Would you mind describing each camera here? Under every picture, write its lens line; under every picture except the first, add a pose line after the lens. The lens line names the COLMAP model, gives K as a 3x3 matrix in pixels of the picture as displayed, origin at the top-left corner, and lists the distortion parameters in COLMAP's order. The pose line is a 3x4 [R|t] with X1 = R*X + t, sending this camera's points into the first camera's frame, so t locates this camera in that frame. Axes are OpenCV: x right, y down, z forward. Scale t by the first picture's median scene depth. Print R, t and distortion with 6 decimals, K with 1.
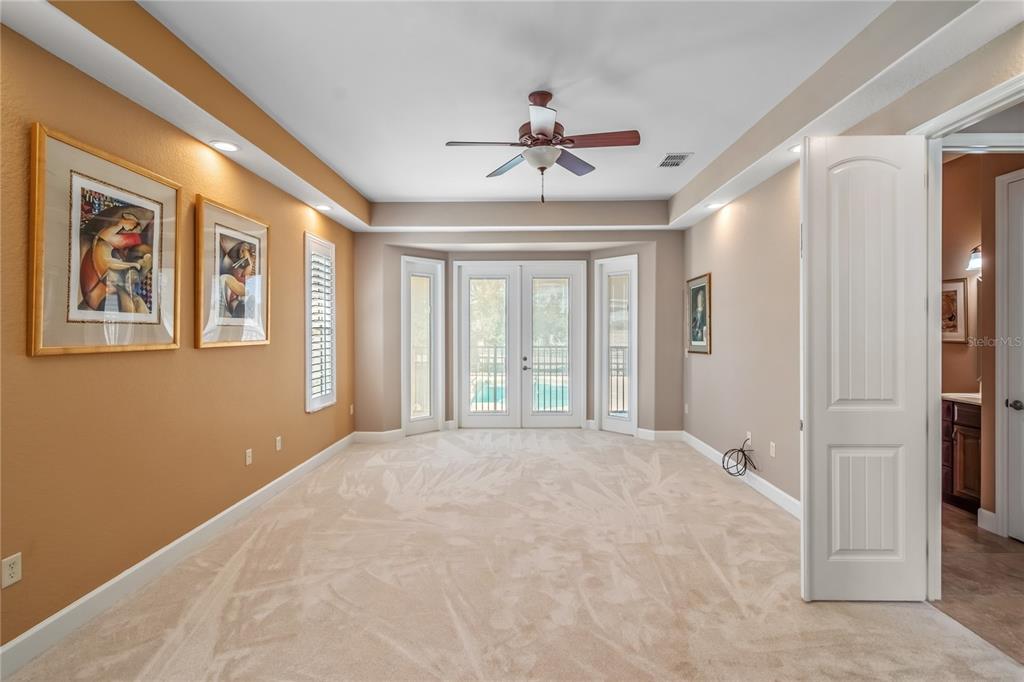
lens RADIAL K [[462.0, 0, 512.7], [0, 462.0, 326.7], [0, 0, 1]] dist [0.006882, 0.000733]
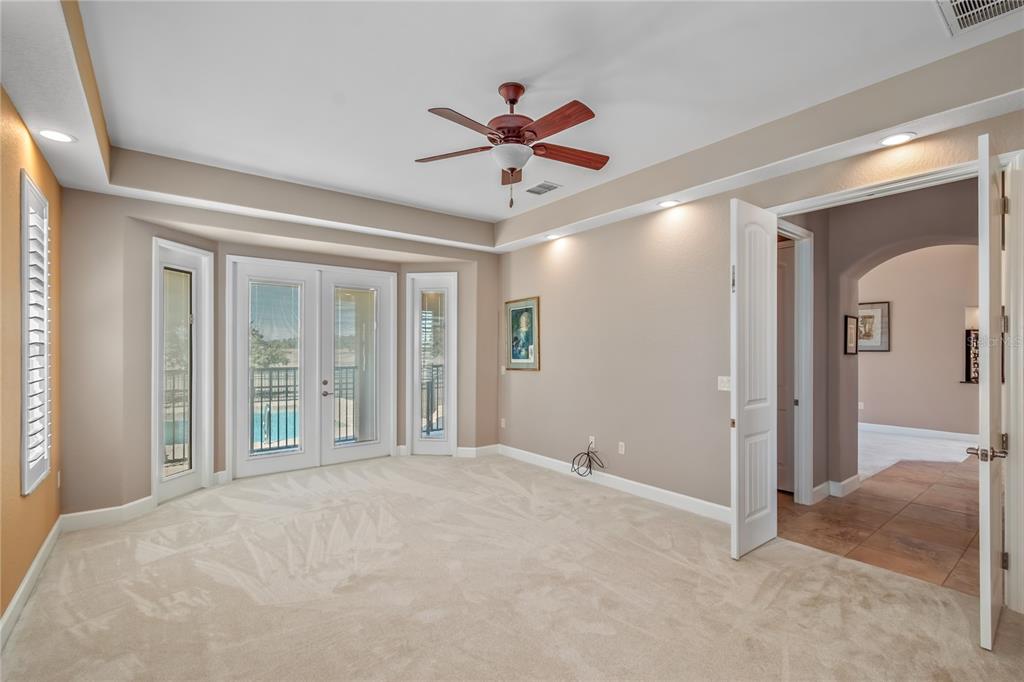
lens RADIAL K [[462.0, 0, 512.4], [0, 462.0, 343.4], [0, 0, 1]] dist [0.006882, 0.000733]
pose [[0.780808, 0.009177, 0.624704, -0.377713], [-0.006628, 0.999958, -0.006406, 0.002812], [-0.624736, 0.000861, 0.780835, 0.221432]]
